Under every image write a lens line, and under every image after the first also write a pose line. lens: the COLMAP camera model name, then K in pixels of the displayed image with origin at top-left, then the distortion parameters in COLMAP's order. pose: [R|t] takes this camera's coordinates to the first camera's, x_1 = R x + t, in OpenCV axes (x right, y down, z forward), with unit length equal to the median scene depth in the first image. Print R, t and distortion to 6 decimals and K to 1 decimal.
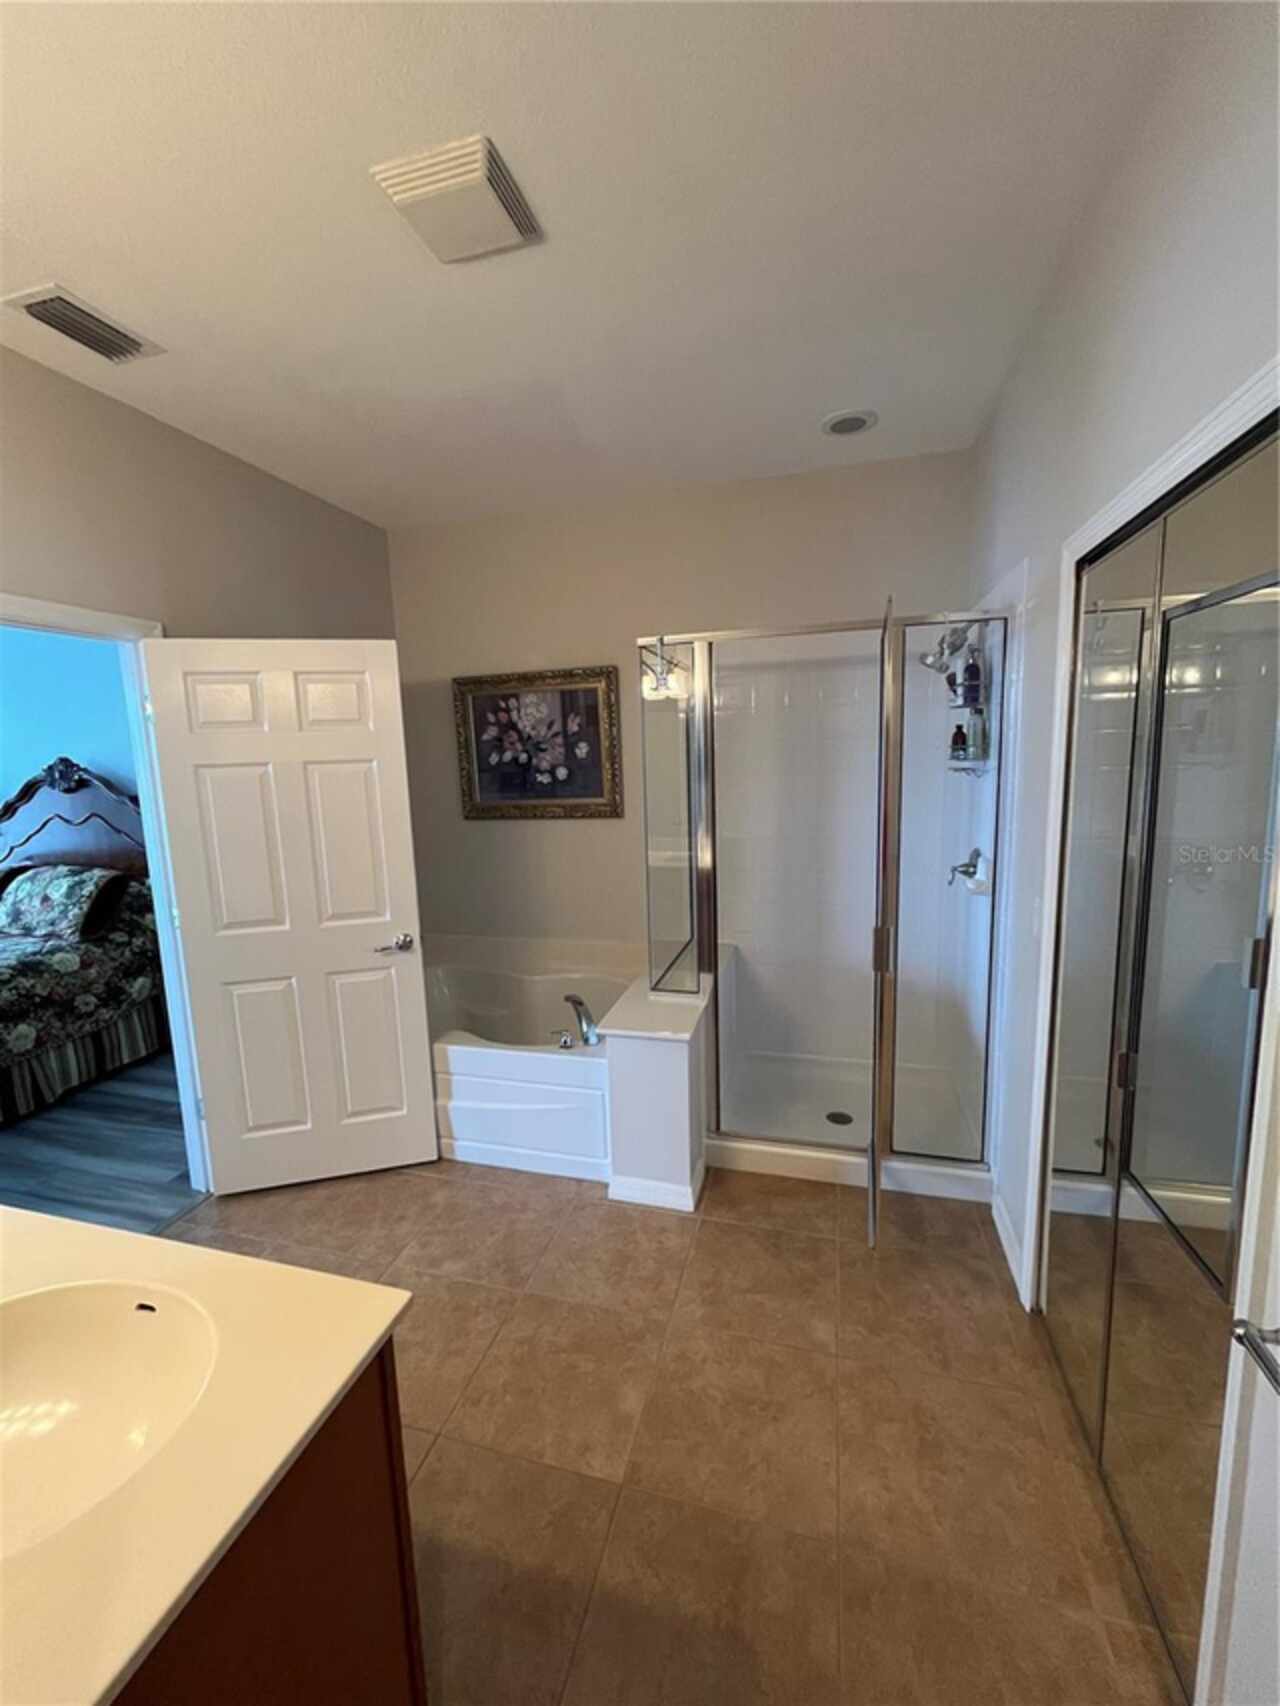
lens RADIAL K [[688.1, 0, 643.0], [0, 688.1, 853.4], [0, 0, 1]] dist [-0.003641, -0.000257]
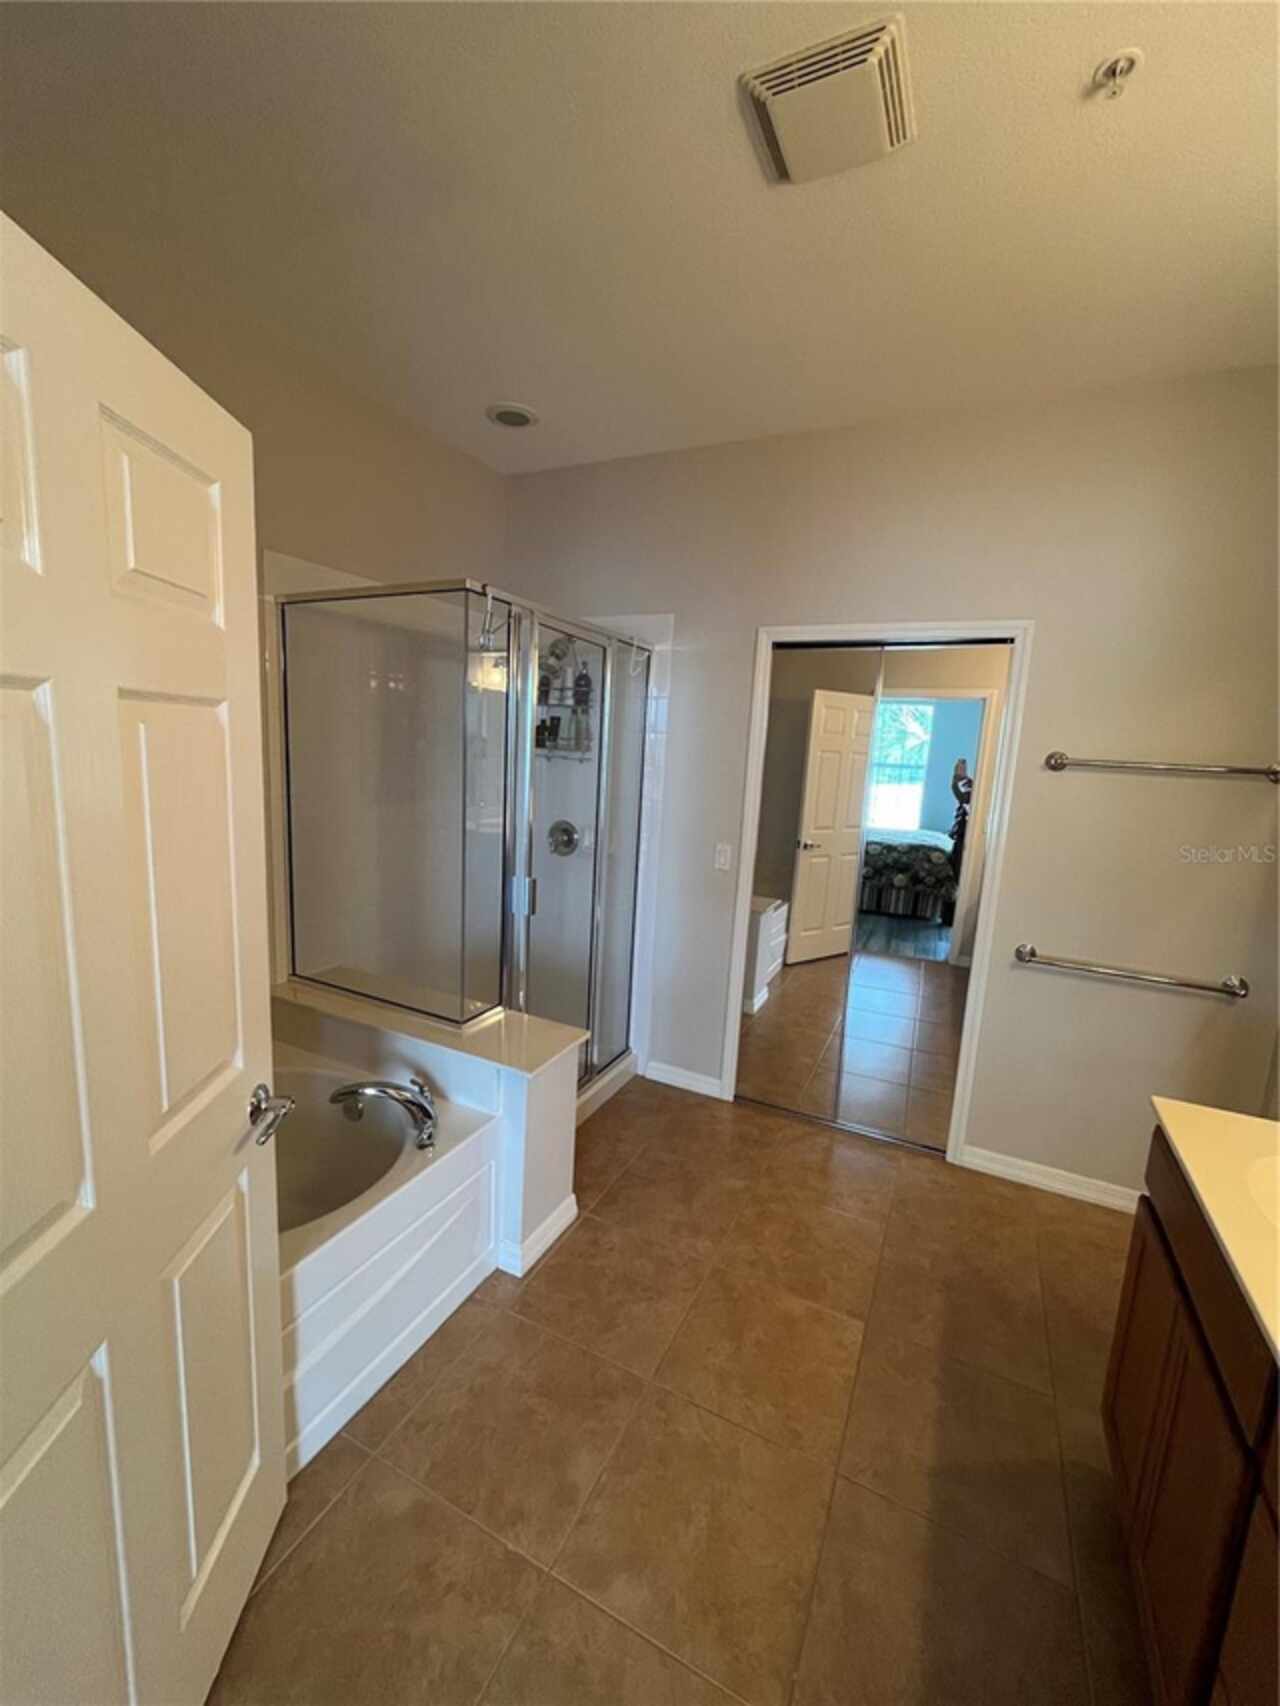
lens RADIAL K [[688.1, 0, 631.7], [0, 688.1, 853.4], [0, 0, 1]] dist [-0.003641, -0.000257]
pose [[0.186085, -0.111747, 0.976158, -0.845852], [0.082198, 0.991799, 0.097868, -0.071837], [-0.979089, 0.062027, 0.193744, 0.756254]]
